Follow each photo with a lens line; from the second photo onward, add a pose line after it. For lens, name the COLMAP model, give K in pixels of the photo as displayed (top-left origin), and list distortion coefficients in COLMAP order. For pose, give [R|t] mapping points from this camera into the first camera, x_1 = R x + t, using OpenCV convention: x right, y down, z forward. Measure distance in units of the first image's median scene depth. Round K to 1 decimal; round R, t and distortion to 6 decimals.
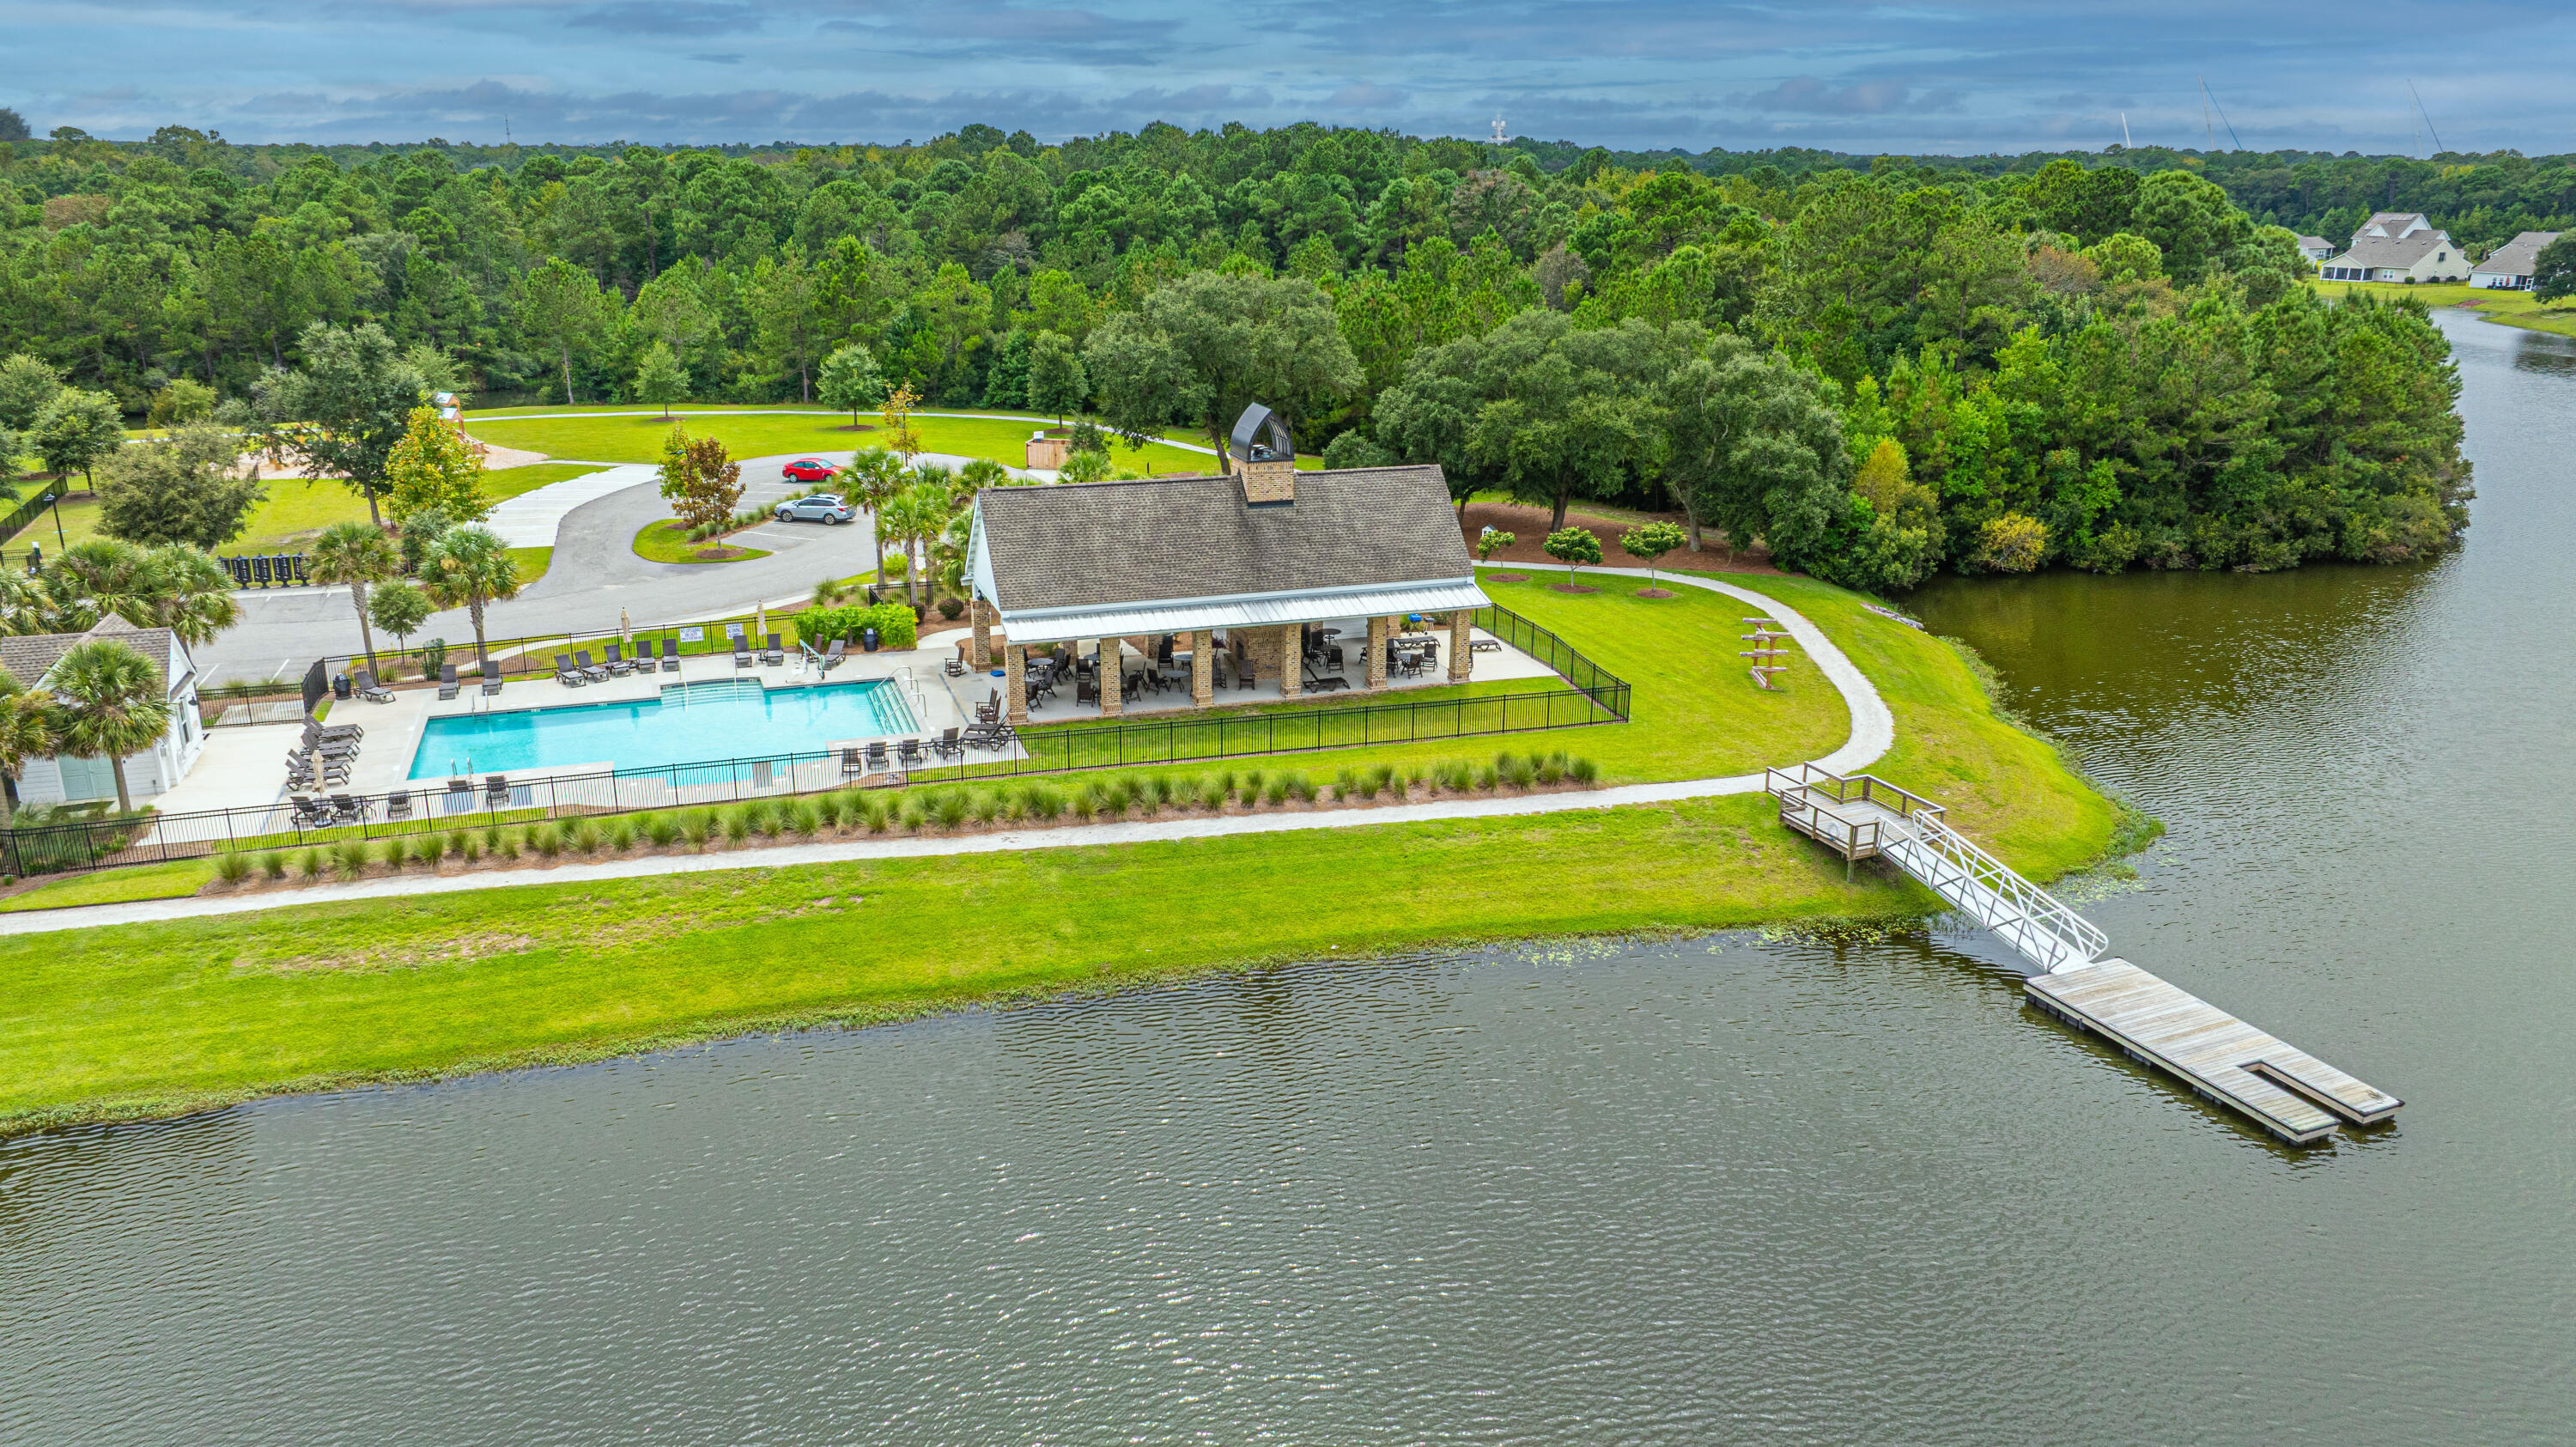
lens RADIAL K [[1813.8, 0, 1305.1], [0, 1813.8, 720.8], [0, 0, 1]] dist [-0.028911, 0.023651]
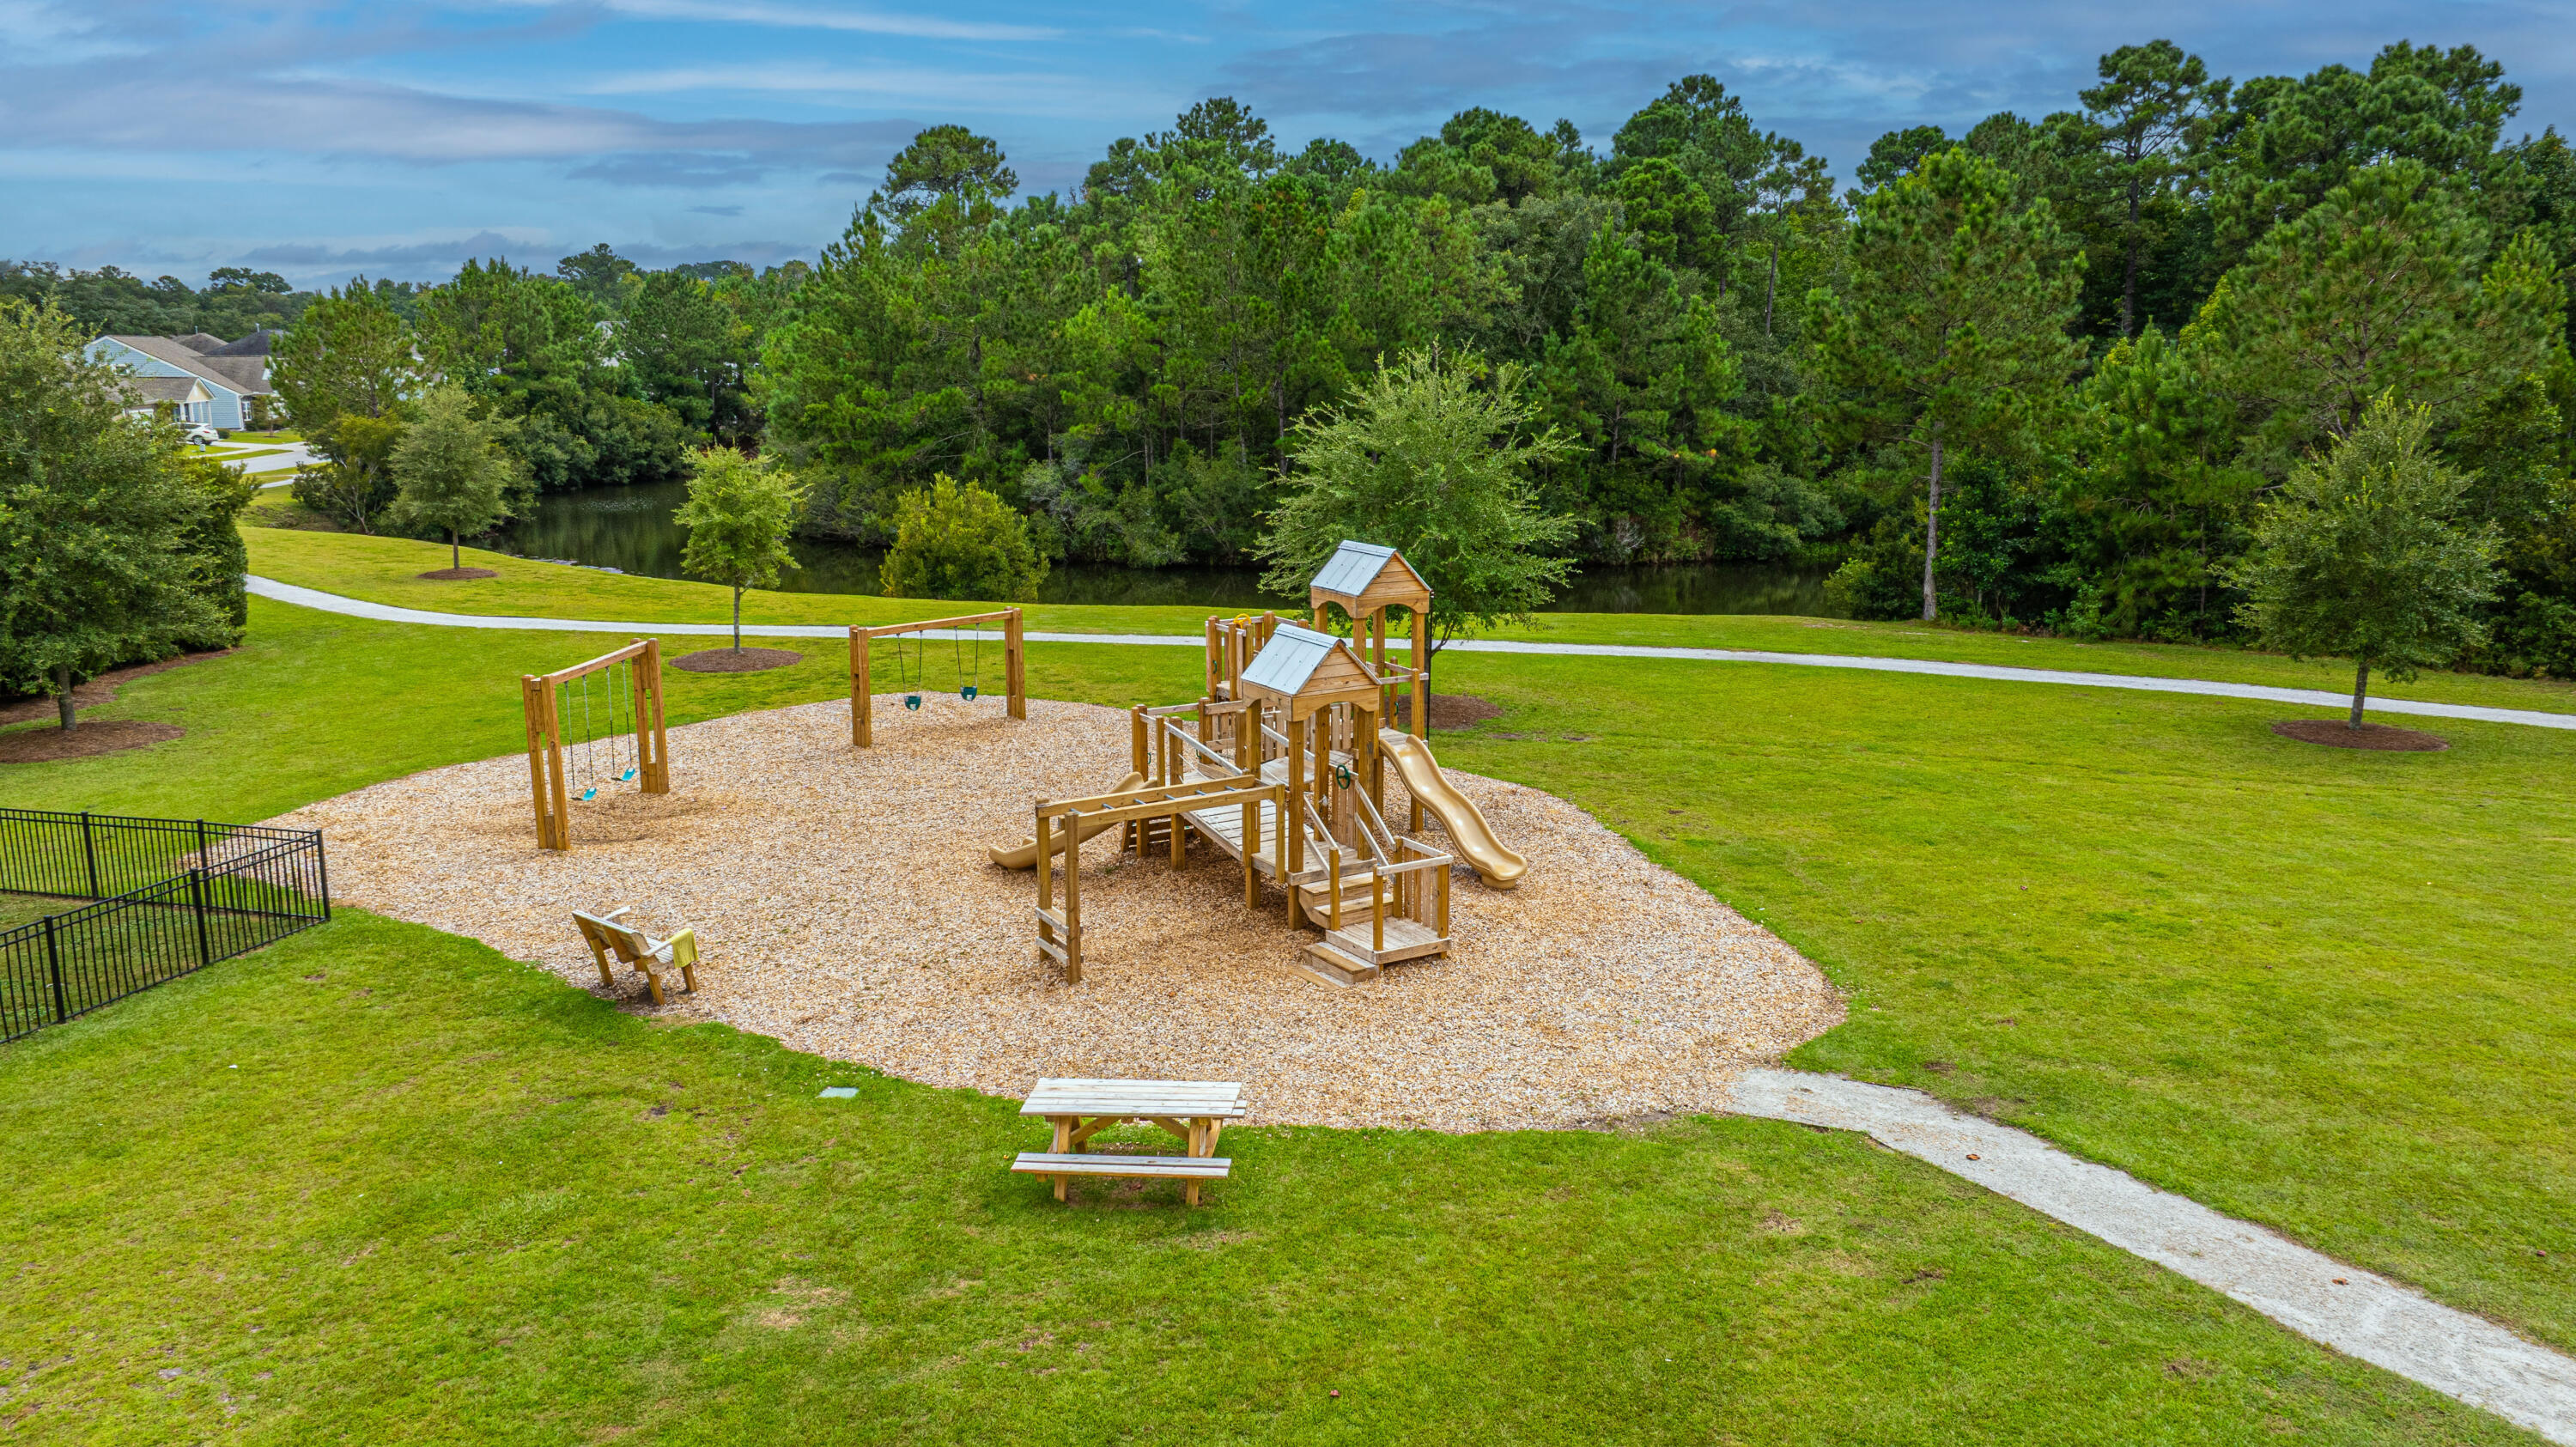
lens RADIAL K [[1813.8, 0, 1279.2], [0, 1813.8, 698.3], [0, 0, 1]] dist [-0.028911, 0.023651]
pose [[0.768447, 0.114166, -0.629648, -0.650731], [-0.185993, 0.981326, -0.049061, -0.278869], [0.612288, 0.154810, 0.775330, 1.528453]]
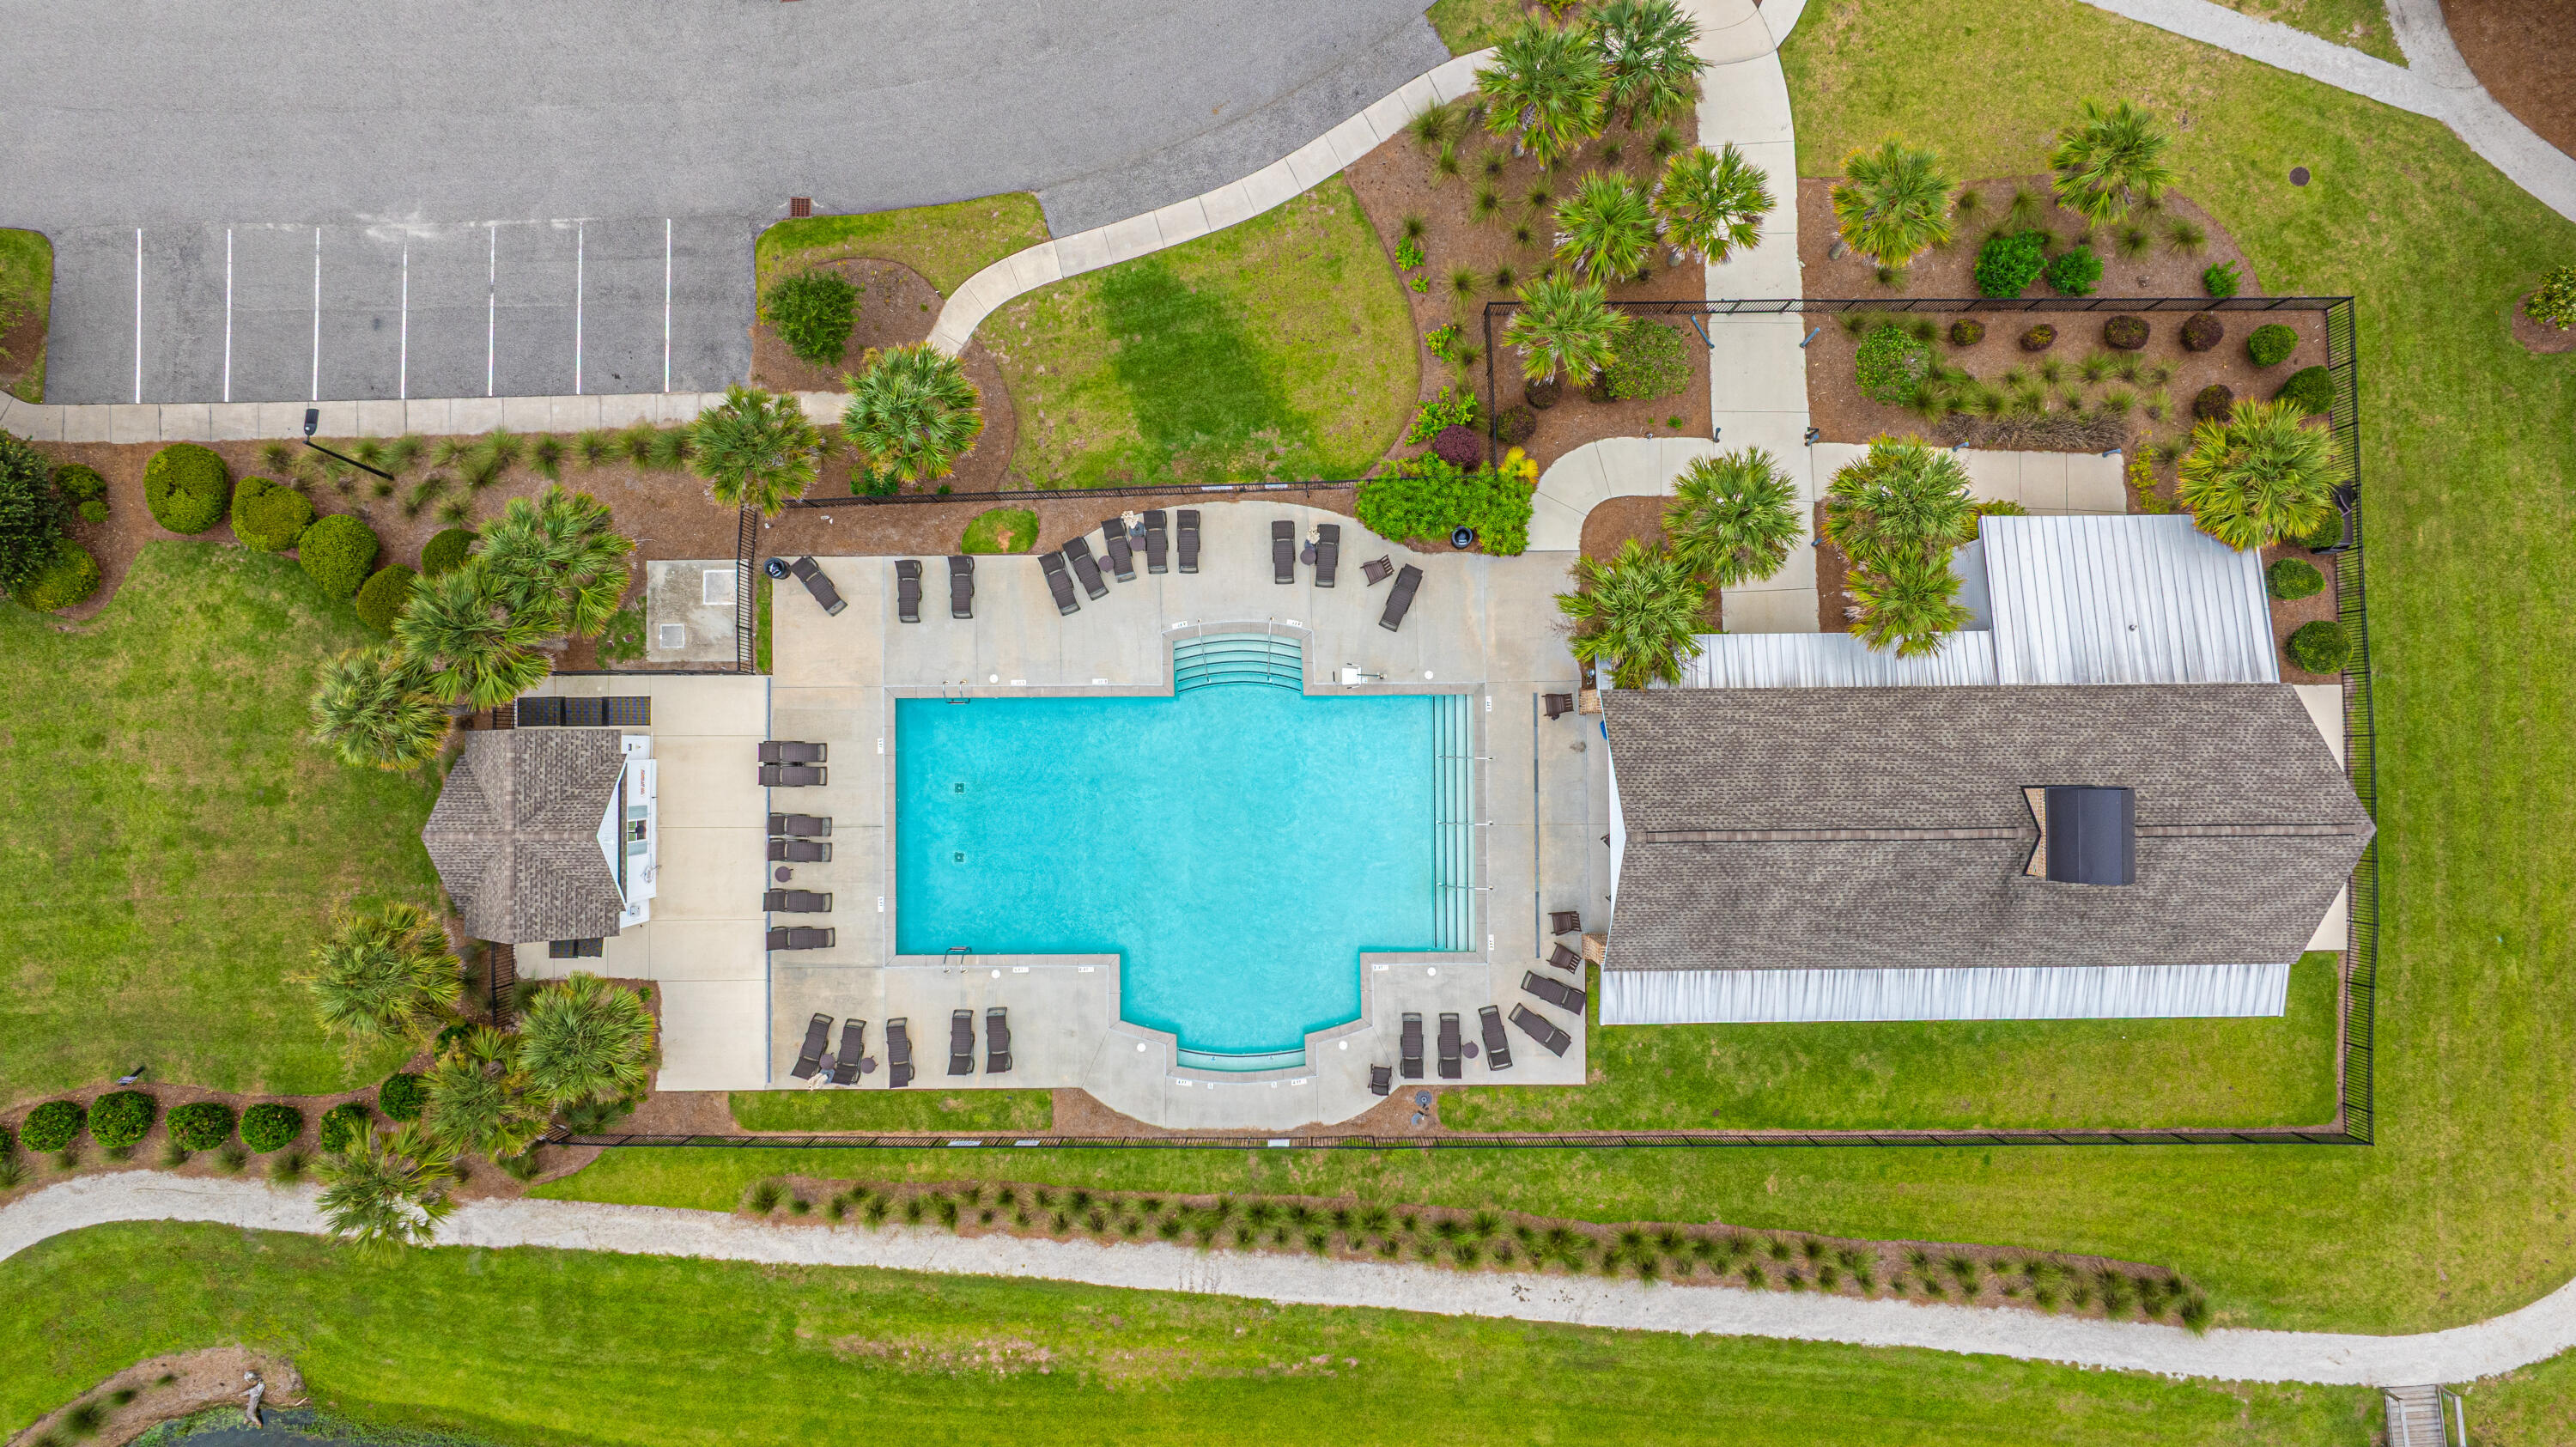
lens RADIAL K [[1813.8, 0, 1308.1], [0, 1813.8, 719.0], [0, 0, 1]] dist [-0.028911, 0.023651]
pose [[0.944520, 0.328035, -0.016621, -0.279692], [-0.088381, 0.302563, 0.949023, -0.724319], [0.316341, -0.894902, 0.314769, 0.749345]]
